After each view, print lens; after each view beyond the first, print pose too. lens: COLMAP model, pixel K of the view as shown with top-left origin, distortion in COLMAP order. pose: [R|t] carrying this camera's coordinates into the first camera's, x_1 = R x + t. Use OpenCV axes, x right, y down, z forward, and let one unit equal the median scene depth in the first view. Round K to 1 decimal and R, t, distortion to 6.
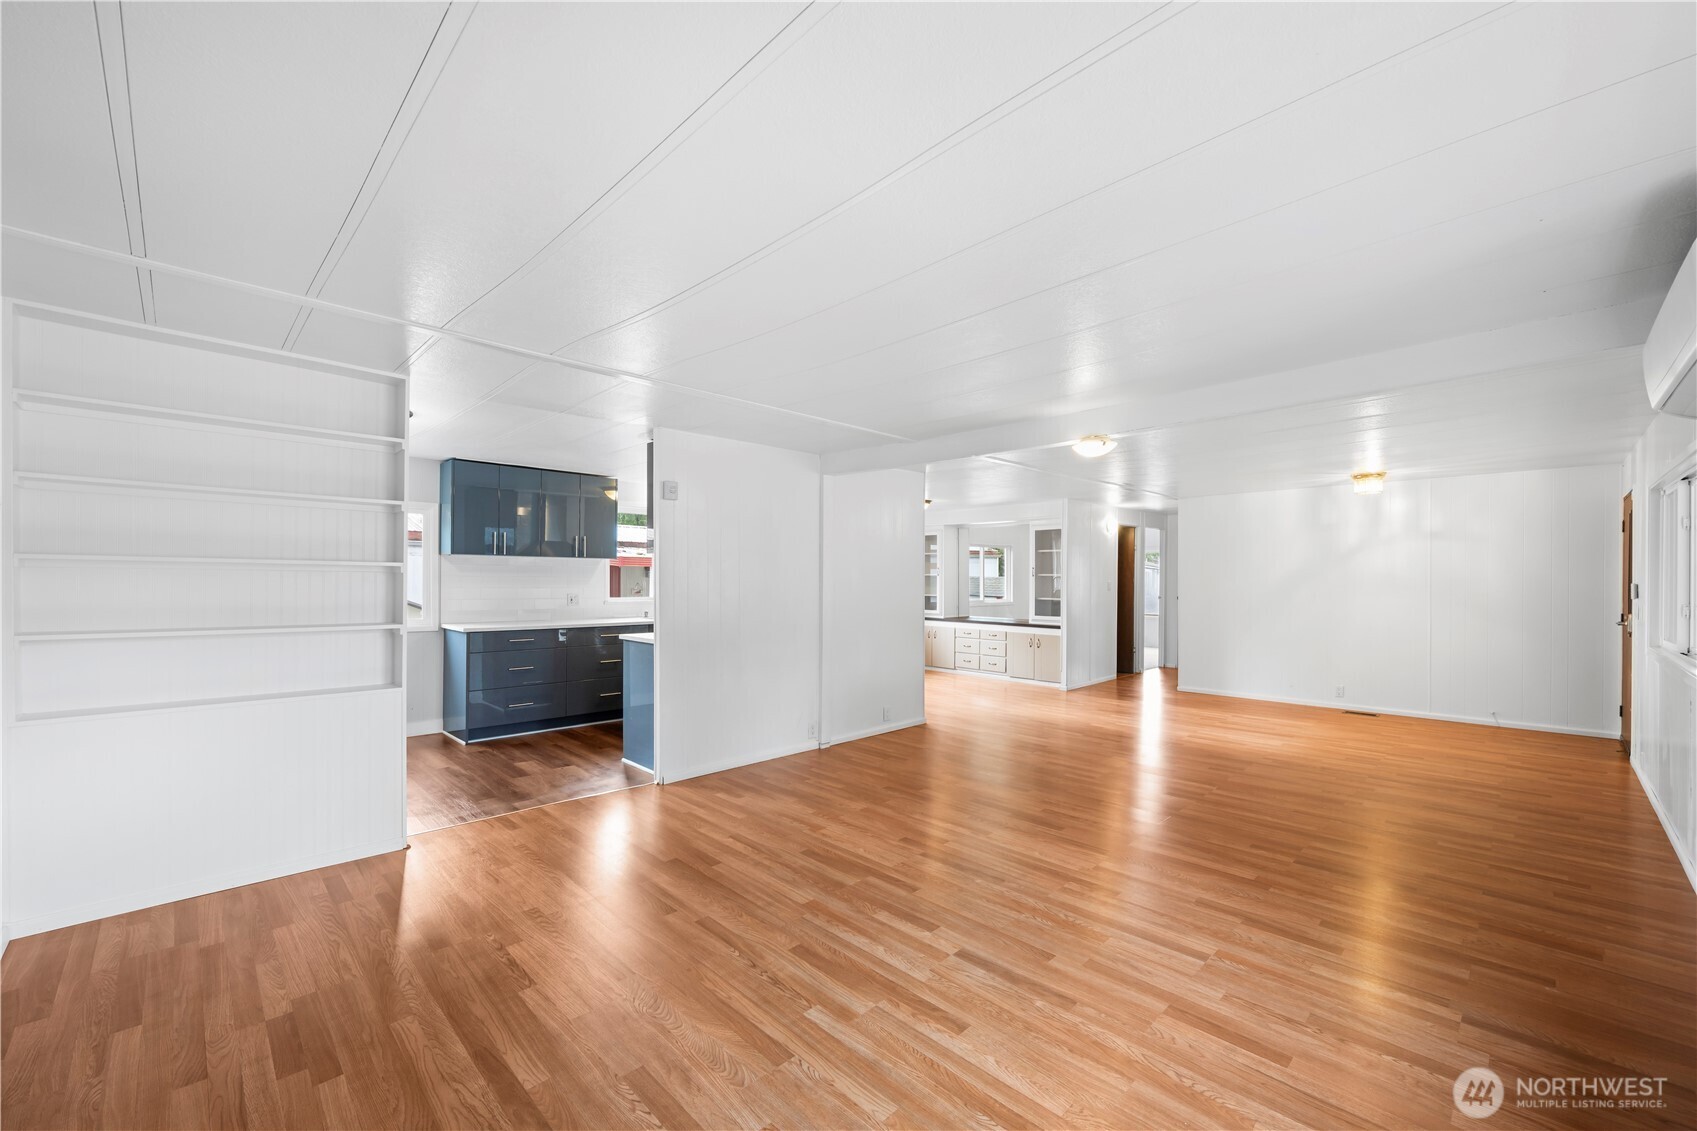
lens RADIAL K [[675.5, 0, 846.2], [0, 675.5, 561.0], [0, 0, 1]] dist [-0.000785, -0.000211]
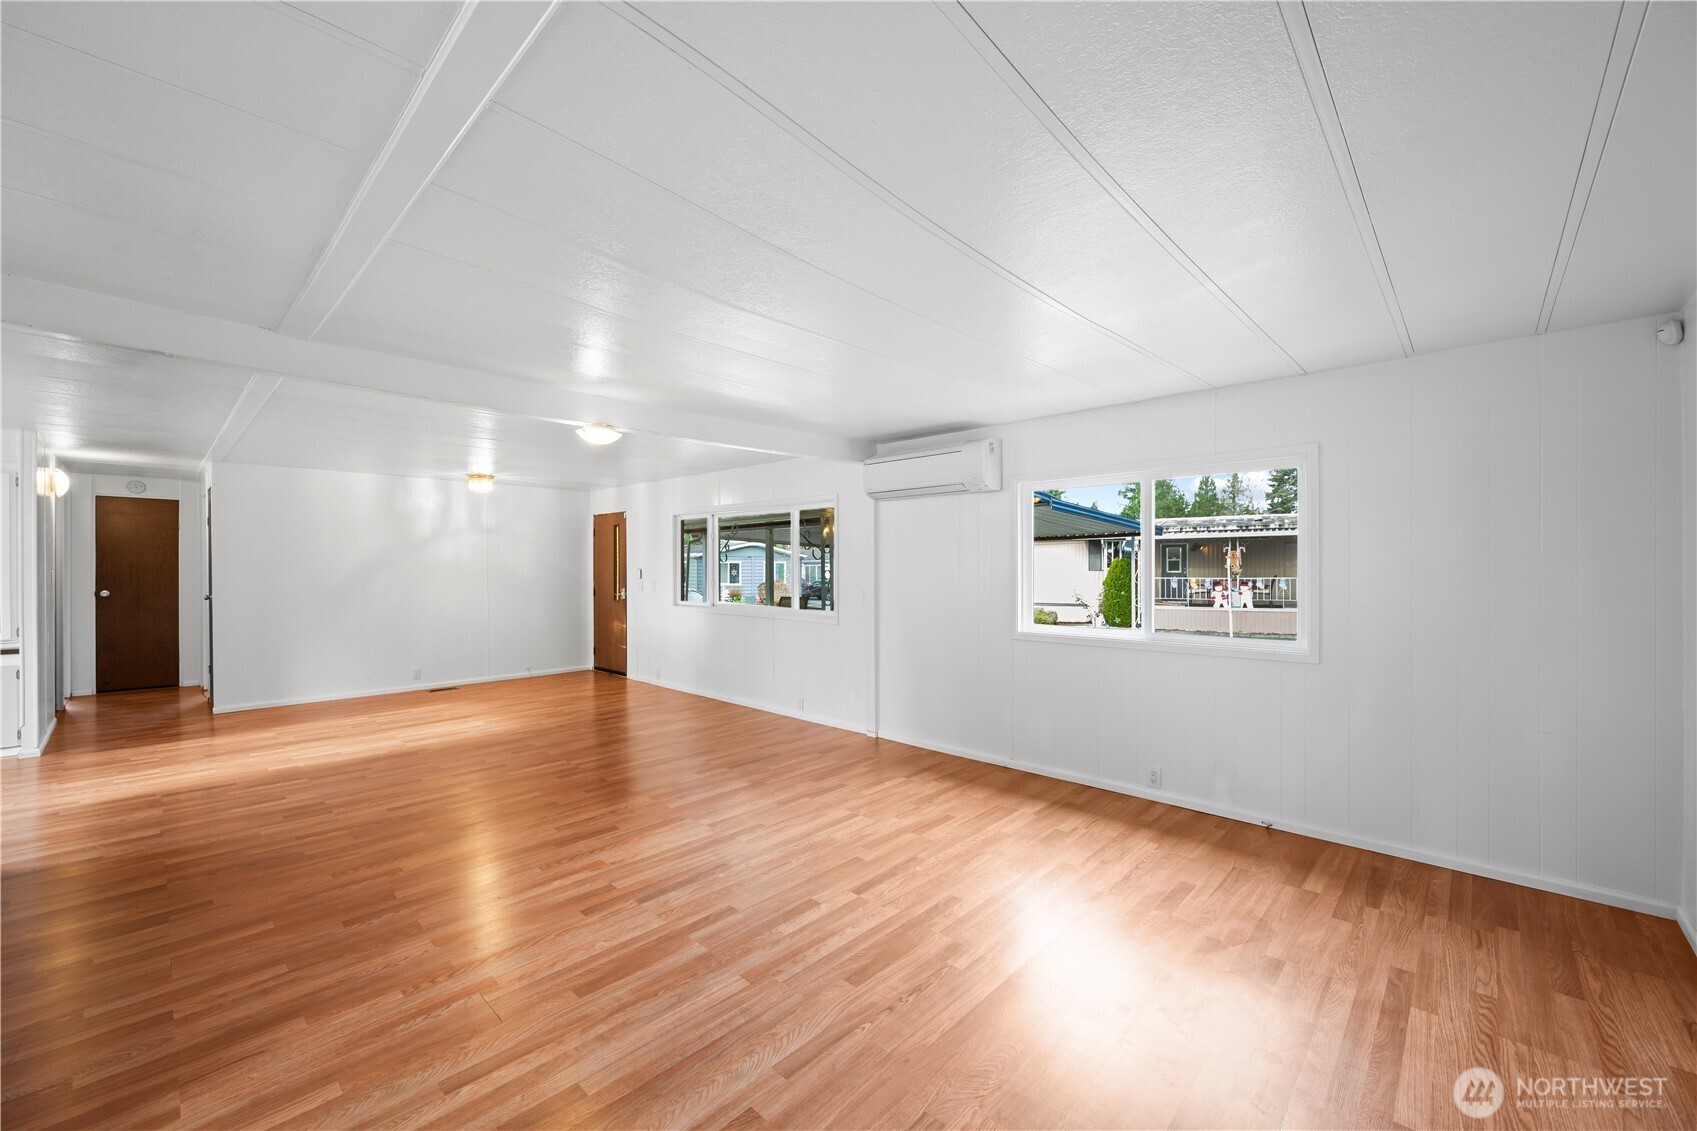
lens RADIAL K [[675.5, 0, 846.2], [0, 675.5, 561.0], [0, 0, 1]] dist [-0.000785, -0.000211]
pose [[-0.036386, 0.004767, 0.999326, -0.839947], [-0.025712, 0.999653, -0.005705, 0.014506], [-0.999007, -0.025902, -0.036250, 0.905612]]
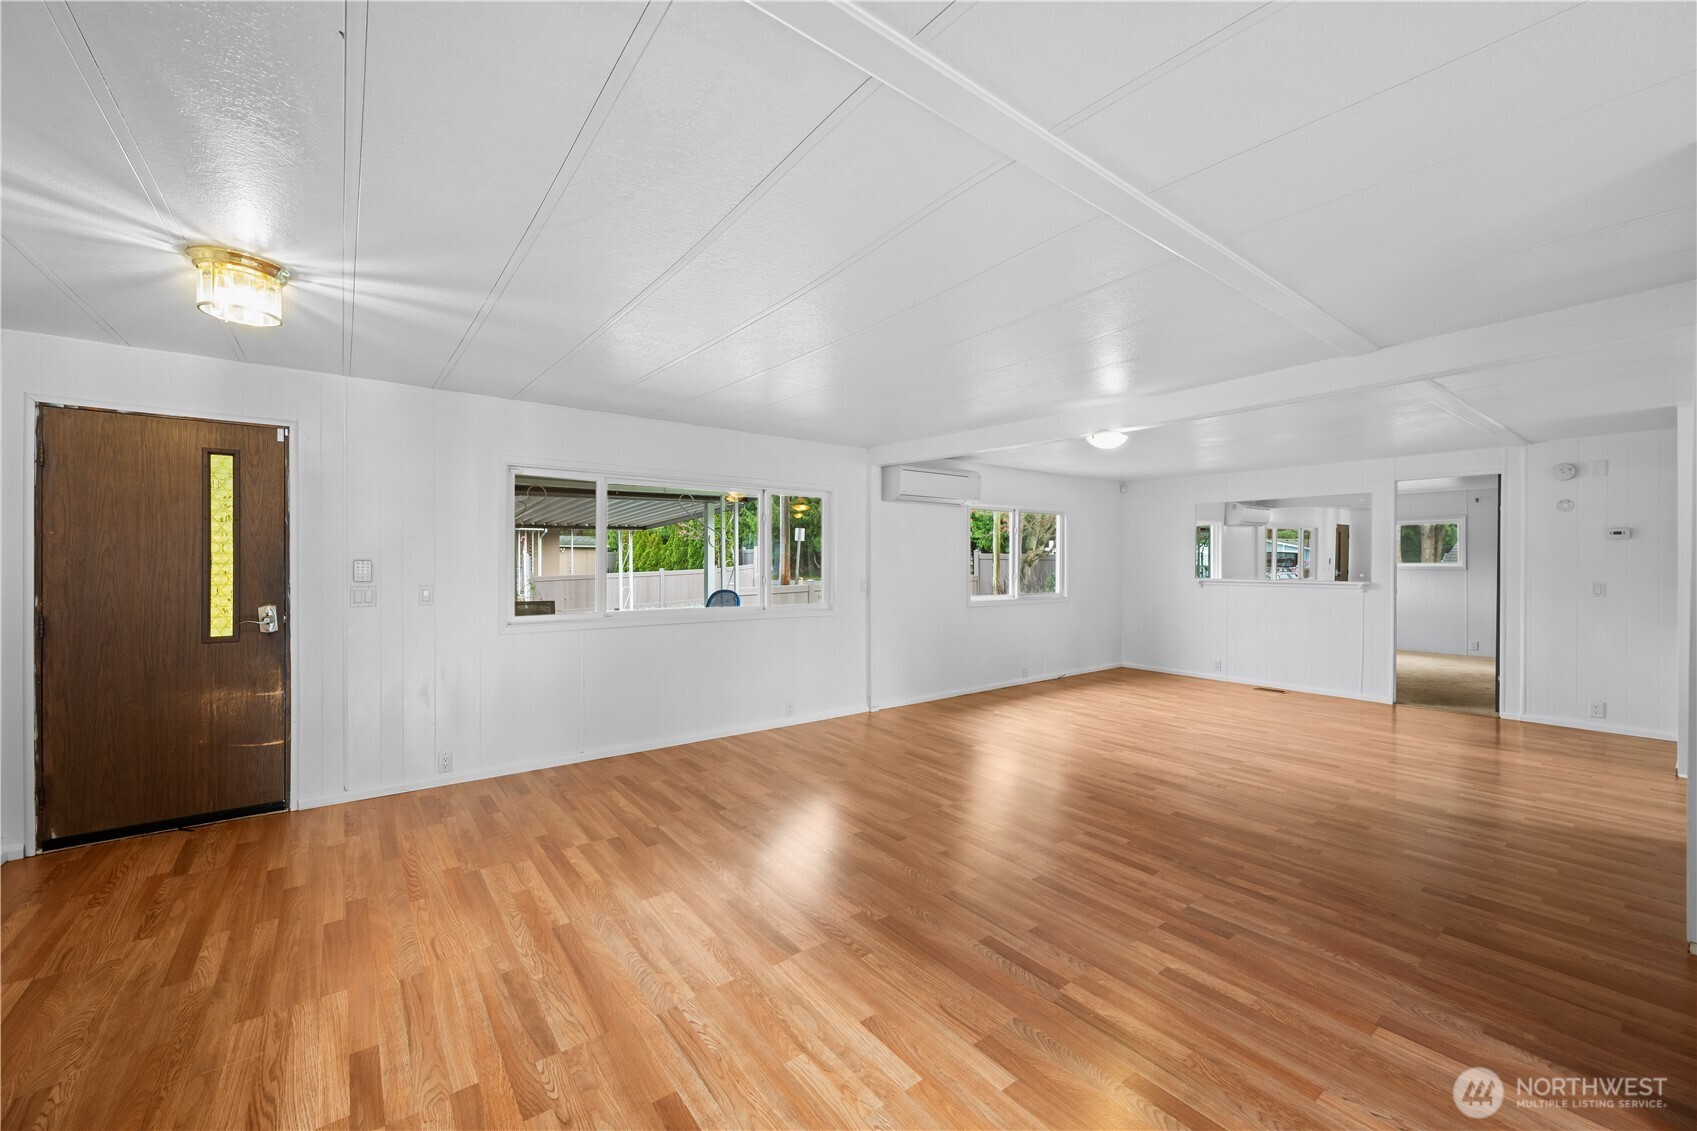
lens RADIAL K [[686.4, 0, 854.3], [0, 686.4, 562.1], [0, 0, 1]] dist [-0.002576, 0.000198]
pose [[-0.995732, -0.006661, 0.092047, 0.878580], [-0.008853, 0.999686, -0.023427, 0.083584], [-0.091862, -0.024142, -0.995479, 2.818961]]
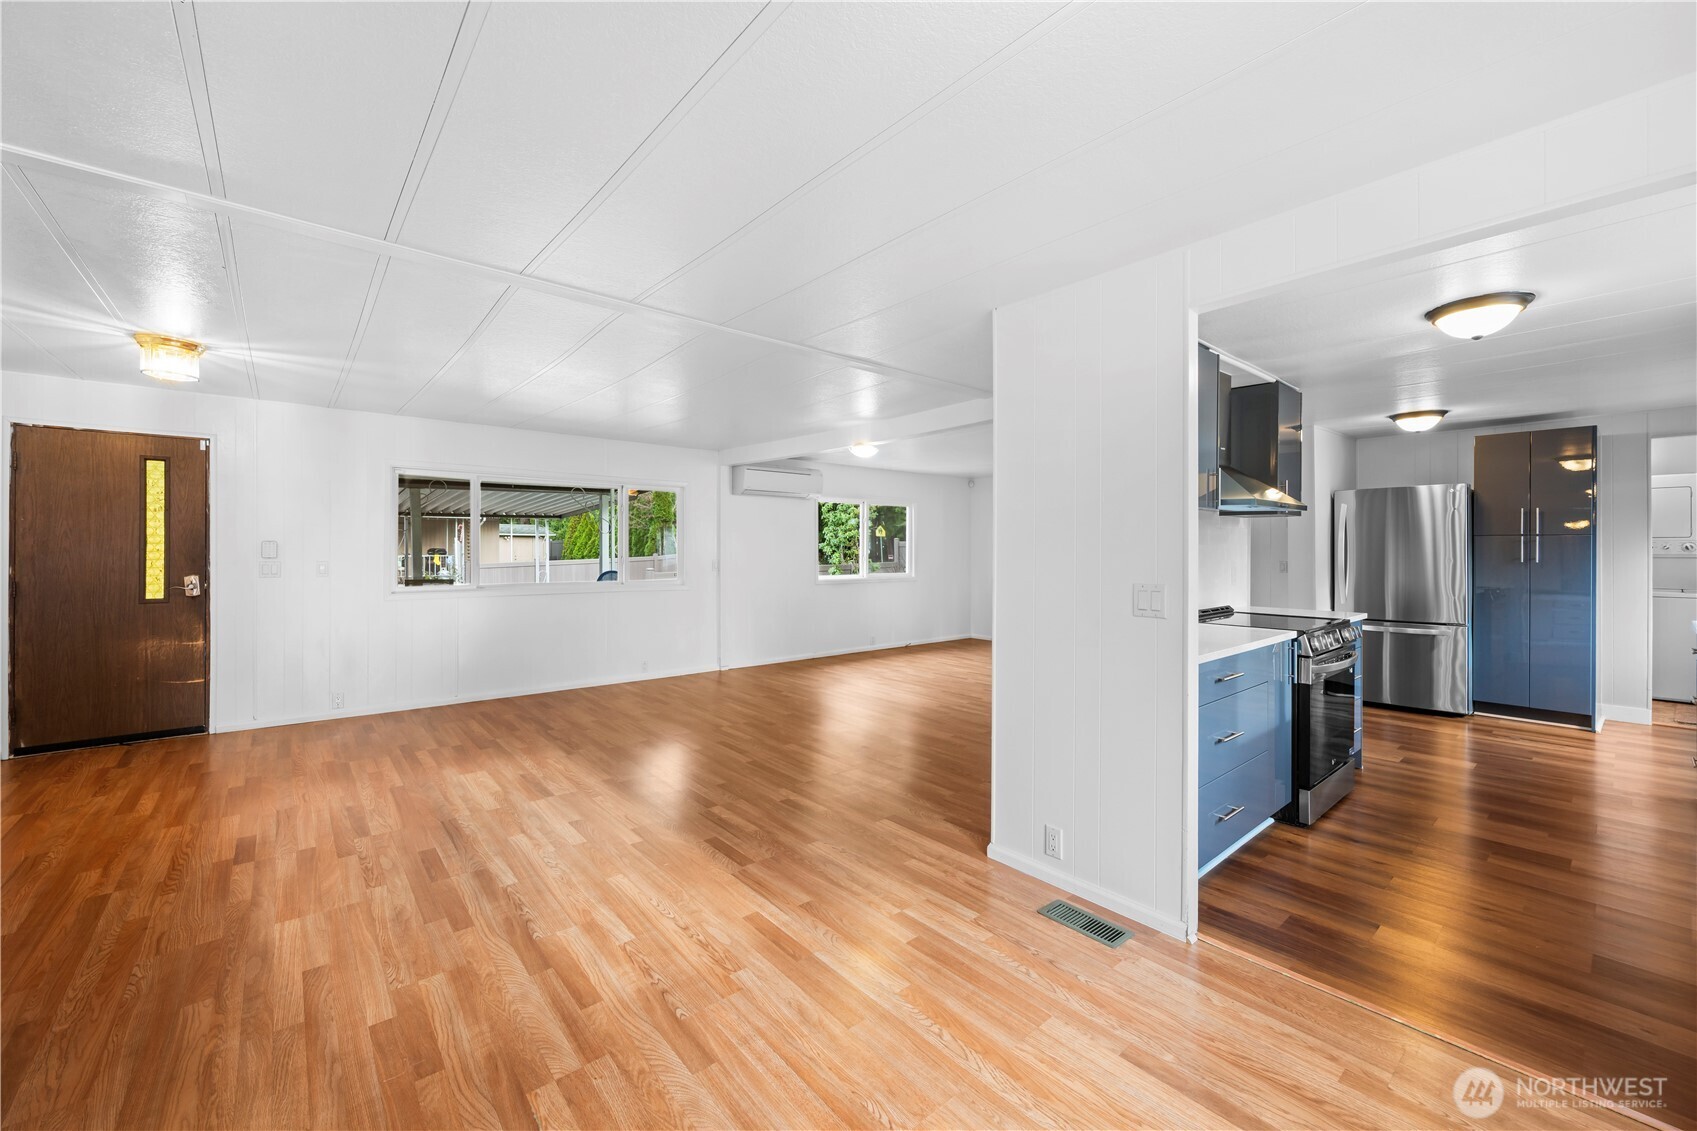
lens RADIAL K [[685.9, 0, 846.0], [0, 685.9, 548.0], [0, 0, 1]] dist [0.001277, -0.000025]
pose [[-0.998910, -0.006518, 0.046230, 0.430570], [-0.007842, 0.999563, -0.028508, 0.111414], [-0.046024, -0.028840, -0.998524, 3.231185]]
